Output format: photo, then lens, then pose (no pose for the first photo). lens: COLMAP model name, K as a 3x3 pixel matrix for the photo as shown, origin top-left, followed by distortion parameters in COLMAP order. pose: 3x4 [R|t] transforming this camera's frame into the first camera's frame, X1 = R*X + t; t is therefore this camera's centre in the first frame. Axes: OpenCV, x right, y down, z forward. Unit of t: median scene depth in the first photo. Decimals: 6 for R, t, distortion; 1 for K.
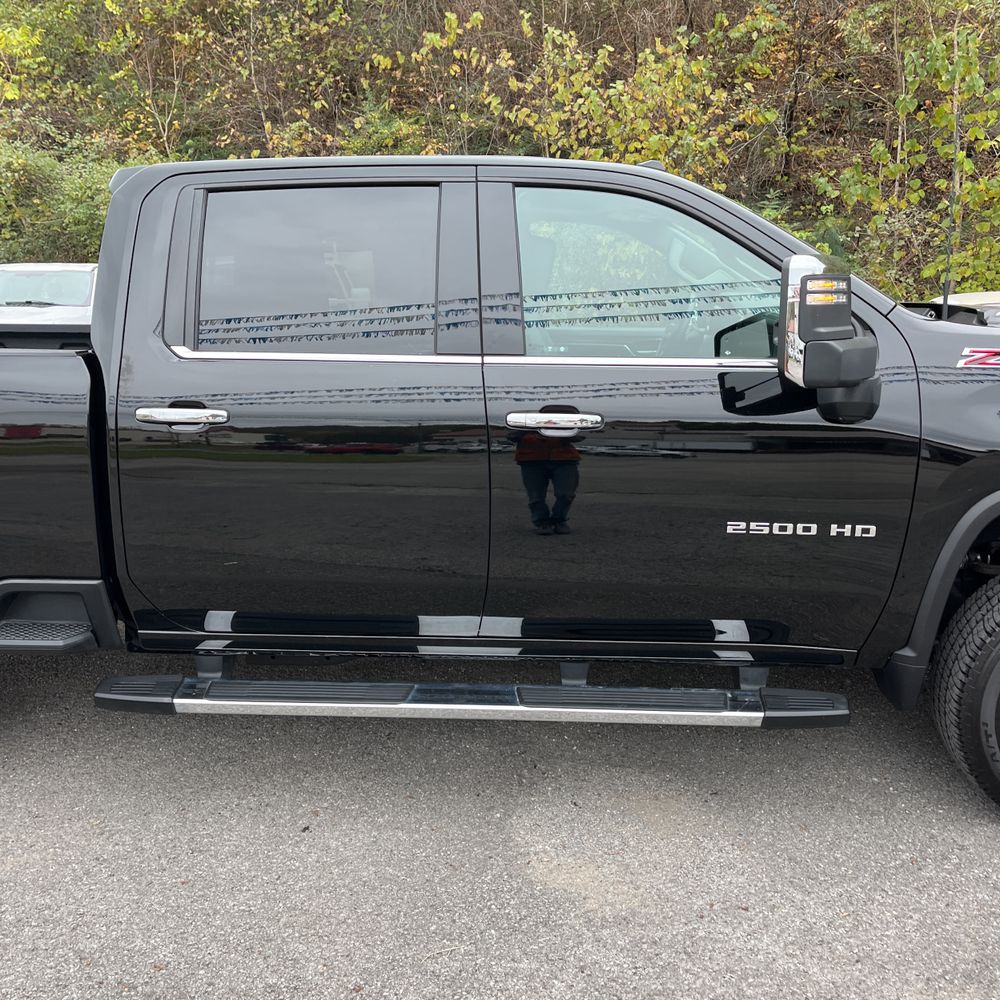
lens RADIAL K [[1018.5, 0, 496.8], [0, 1018.5, 501.6], [0, 0, 1]] dist [0.017091, 0.000000]
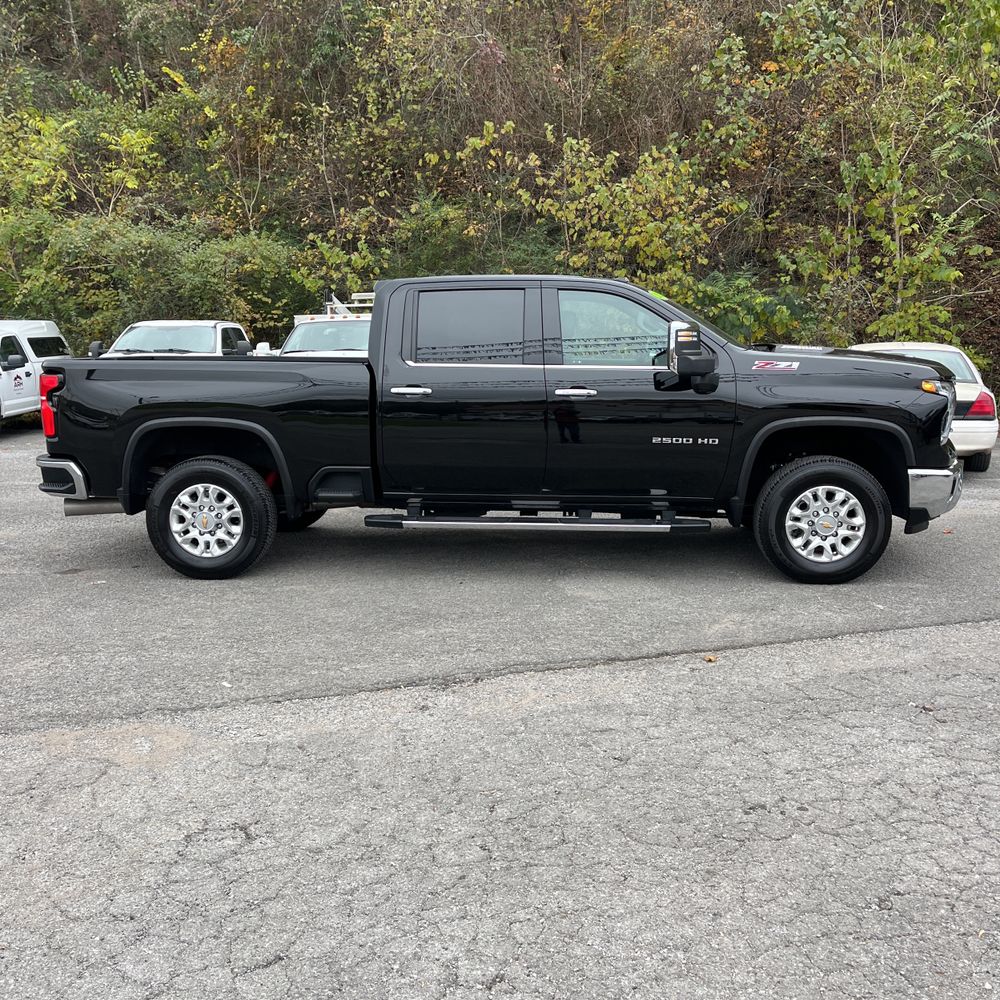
lens RADIAL K [[1018.5, 0, 506.6], [0, 1018.5, 495.6], [0, 0, 1]] dist [0.017091, 0.000000]
pose [[0.999976, 0.002880, -0.006307, -0.016509], [-0.003238, 0.998343, -0.057453, 0.055677], [0.006131, 0.057472, 0.998328, -0.248777]]
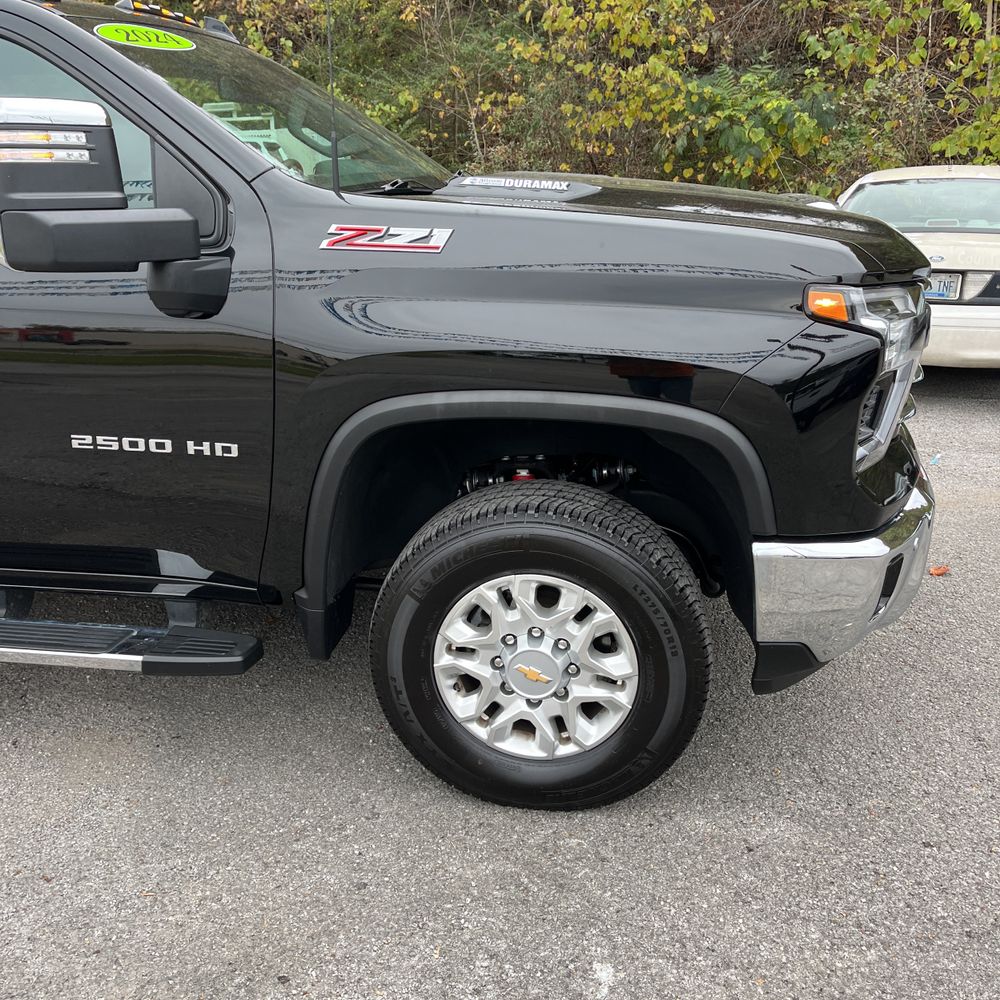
lens RADIAL K [[1018.5, 0, 497.3], [0, 1018.5, 508.9], [0, 0, 1]] dist [0.017091, 0.000000]
pose [[0.995661, 0.027194, -0.088988, 0.130559], [-0.016784, 0.993141, 0.115712, -0.004586], [0.091524, -0.113717, 0.989289, 0.038279]]
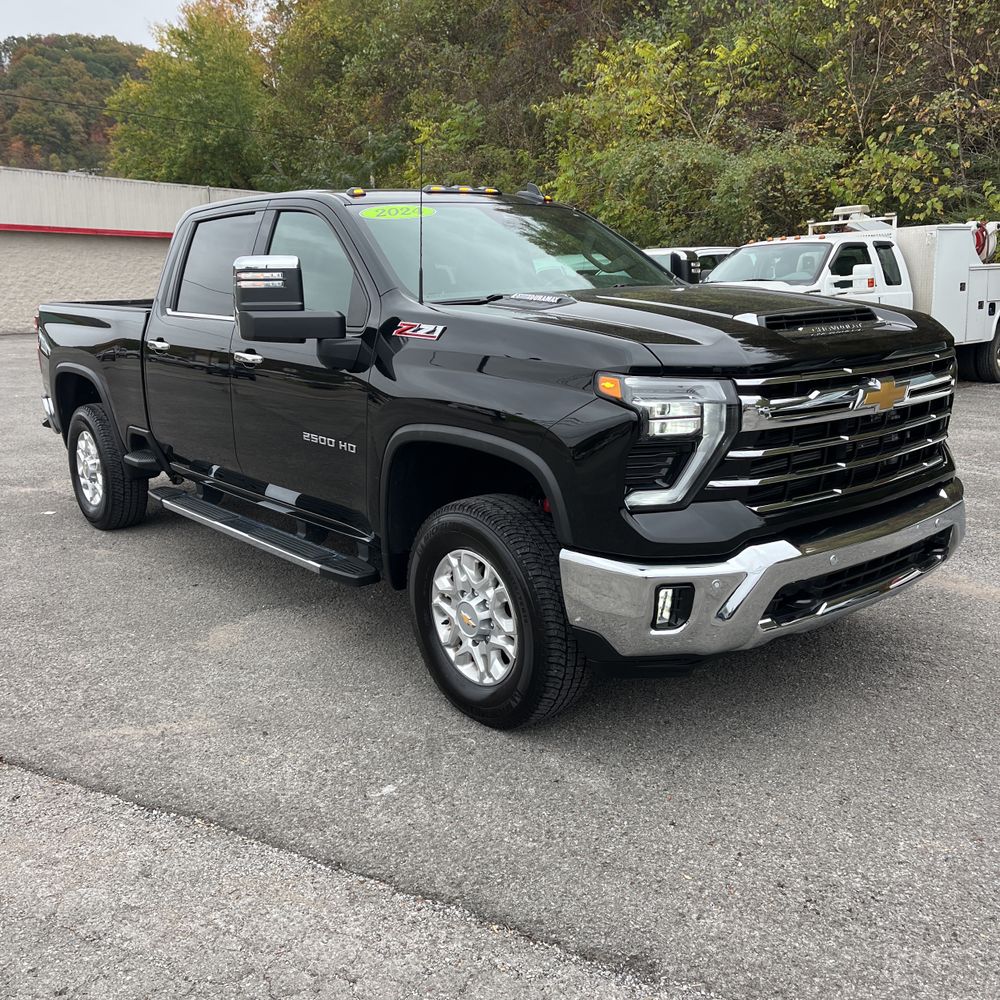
lens RADIAL K [[1018.5, 0, 494.9], [0, 1018.5, 500.9], [0, 0, 1]] dist [0.017091, 0.000000]
pose [[0.682317, 0.155500, -0.714327, 0.303533], [-0.138199, 0.986934, 0.082837, -0.008646], [0.717875, 0.042198, 0.694892, 0.031296]]
